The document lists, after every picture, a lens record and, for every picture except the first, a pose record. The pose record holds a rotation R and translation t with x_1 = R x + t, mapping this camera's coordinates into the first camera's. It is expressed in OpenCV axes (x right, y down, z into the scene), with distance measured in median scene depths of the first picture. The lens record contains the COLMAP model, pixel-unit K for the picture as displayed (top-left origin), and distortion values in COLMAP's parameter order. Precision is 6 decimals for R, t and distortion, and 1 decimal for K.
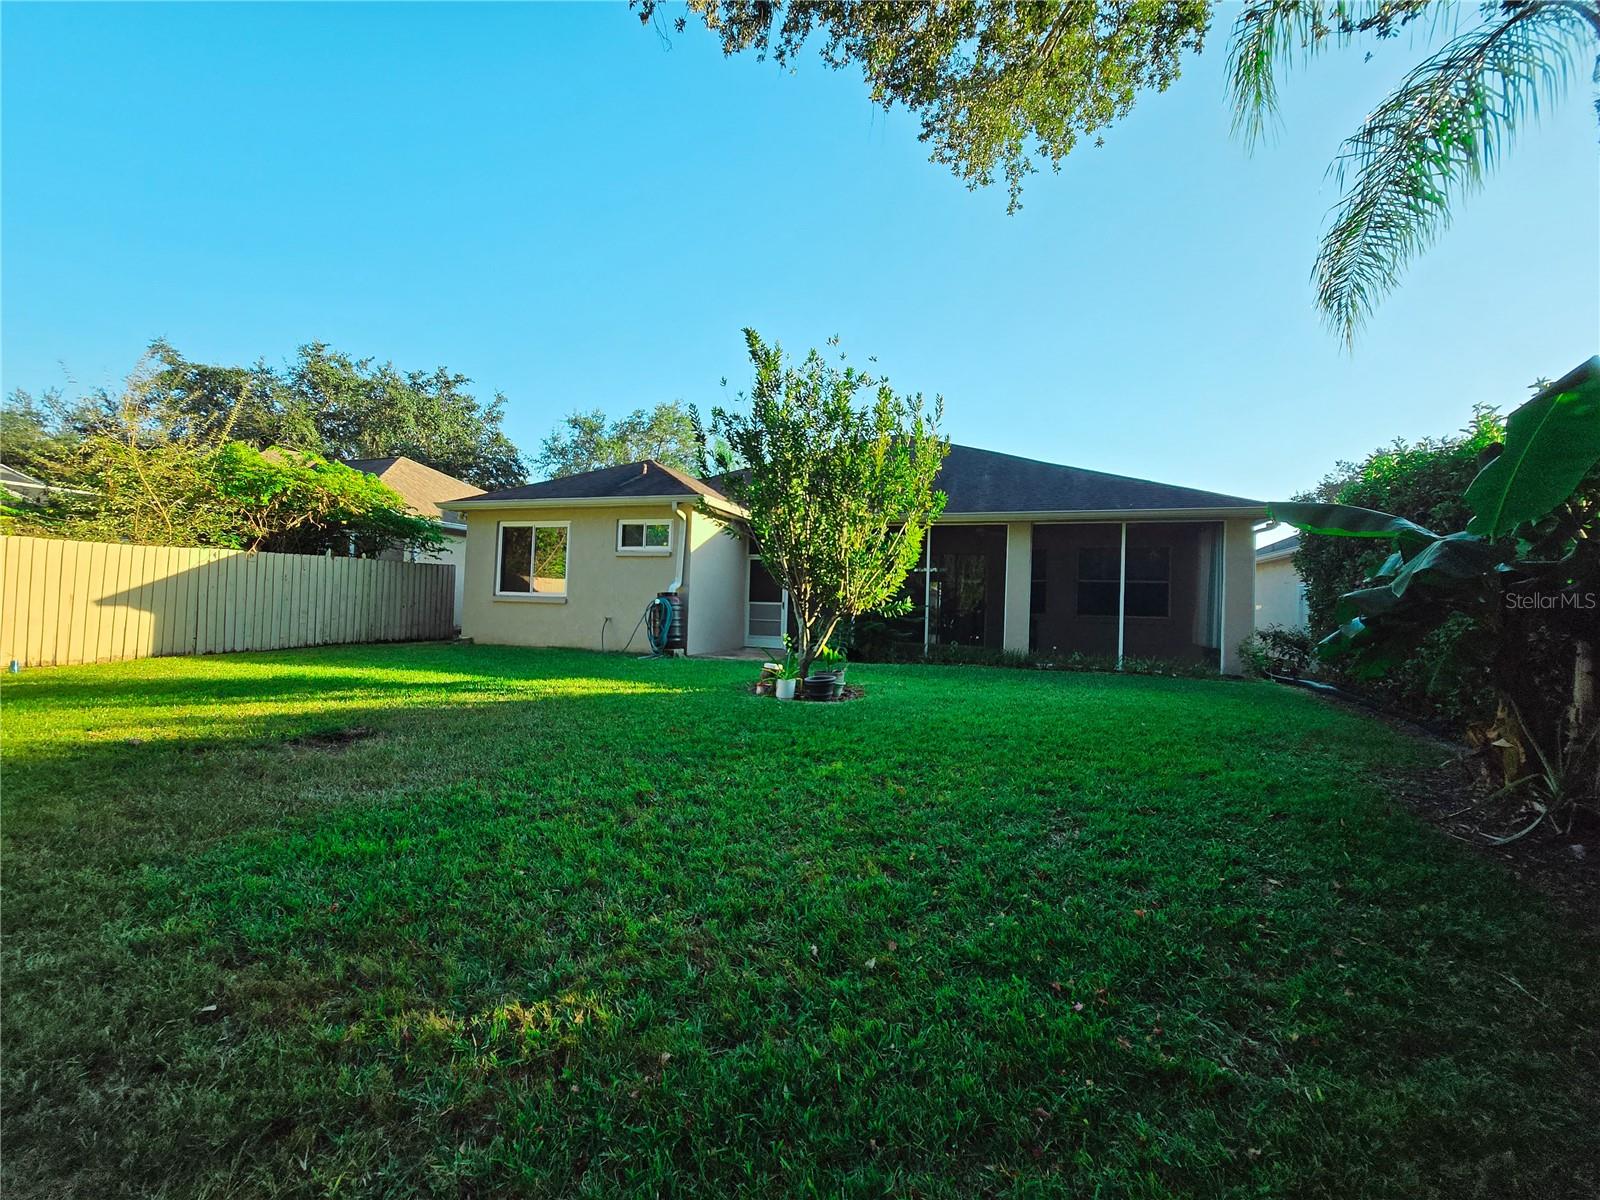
lens RADIAL K [[631.7, 0, 792.5], [0, 631.7, 597.2], [0, 0, 1]] dist [0.001474, 0.000041]
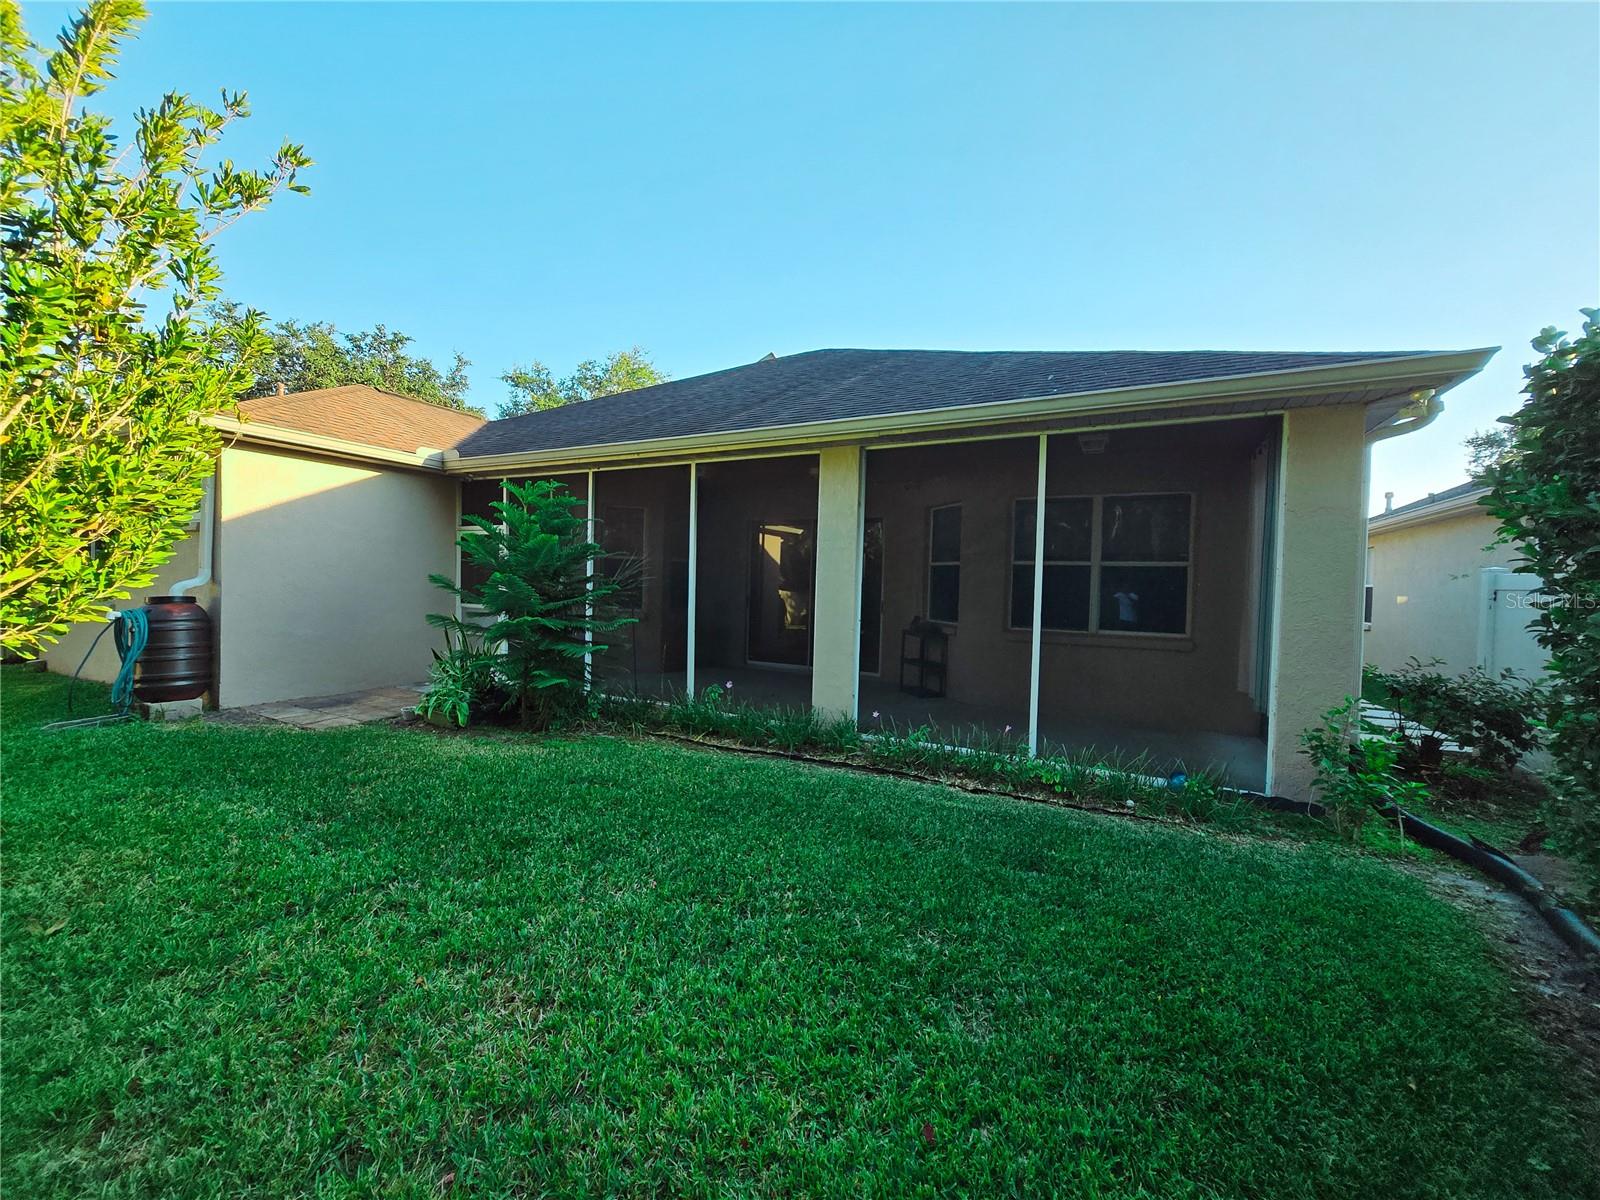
lens RADIAL K [[631.7, 0, 792.5], [0, 631.7, 597.2], [0, 0, 1]] dist [0.001474, 0.000041]
pose [[0.989388, -0.006280, -0.145161, 0.308632], [0.011712, 0.999261, 0.036597, -0.015765], [0.144824, -0.037909, 0.988731, 0.395658]]
